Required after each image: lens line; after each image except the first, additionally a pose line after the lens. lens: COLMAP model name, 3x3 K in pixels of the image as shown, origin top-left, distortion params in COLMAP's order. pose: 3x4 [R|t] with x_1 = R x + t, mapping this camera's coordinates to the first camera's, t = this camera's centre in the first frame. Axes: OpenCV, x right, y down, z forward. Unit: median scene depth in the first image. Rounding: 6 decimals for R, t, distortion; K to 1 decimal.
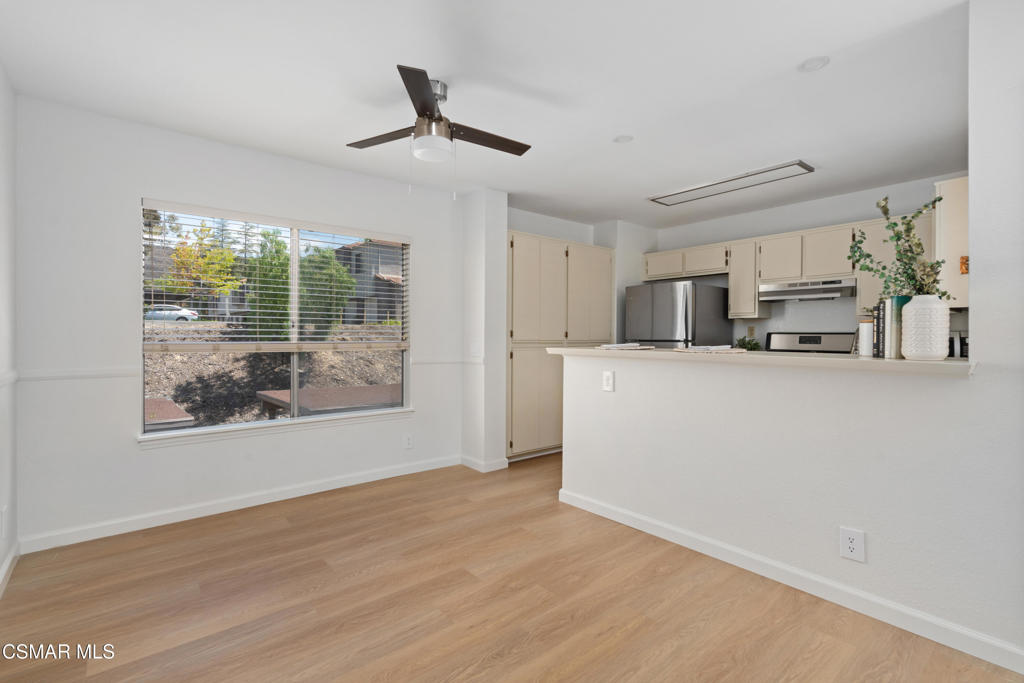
lens RADIAL K [[470.7, 0, 513.2], [0, 470.7, 338.8], [0, 0, 1]] dist [-0.002610, -0.000134]
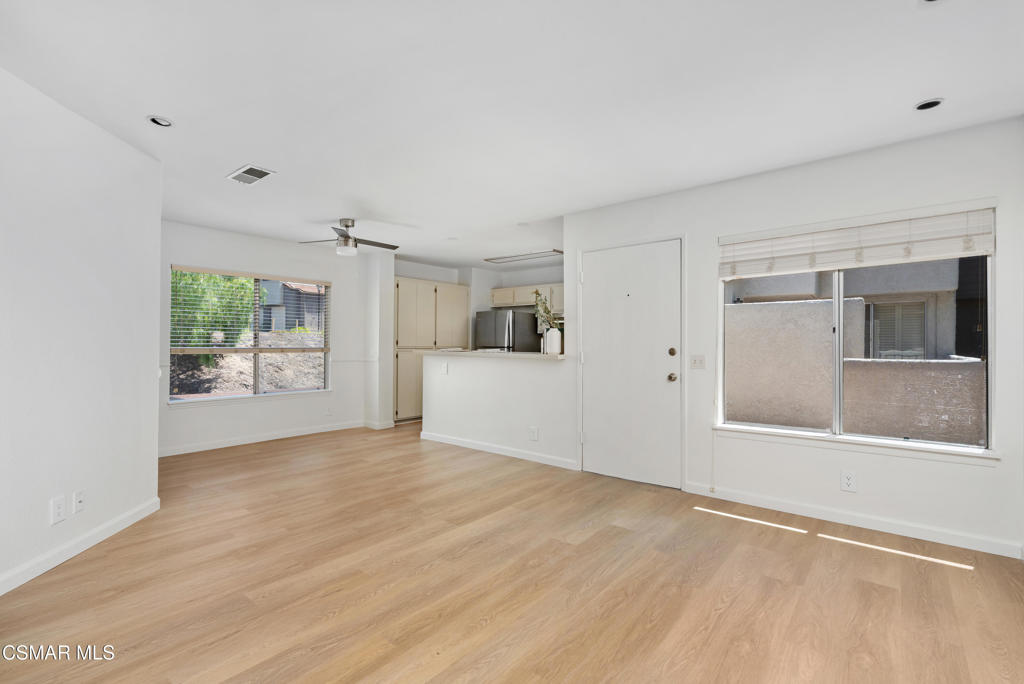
lens RADIAL K [[470.7, 0, 508.4], [0, 470.7, 346.0], [0, 0, 1]] dist [-0.002610, -0.000134]
pose [[0.985197, 0.003933, 0.171380, 0.091725], [-0.003631, 0.999991, -0.002076, 0.002993], [-0.171387, 0.001423, 0.985203, -0.603364]]
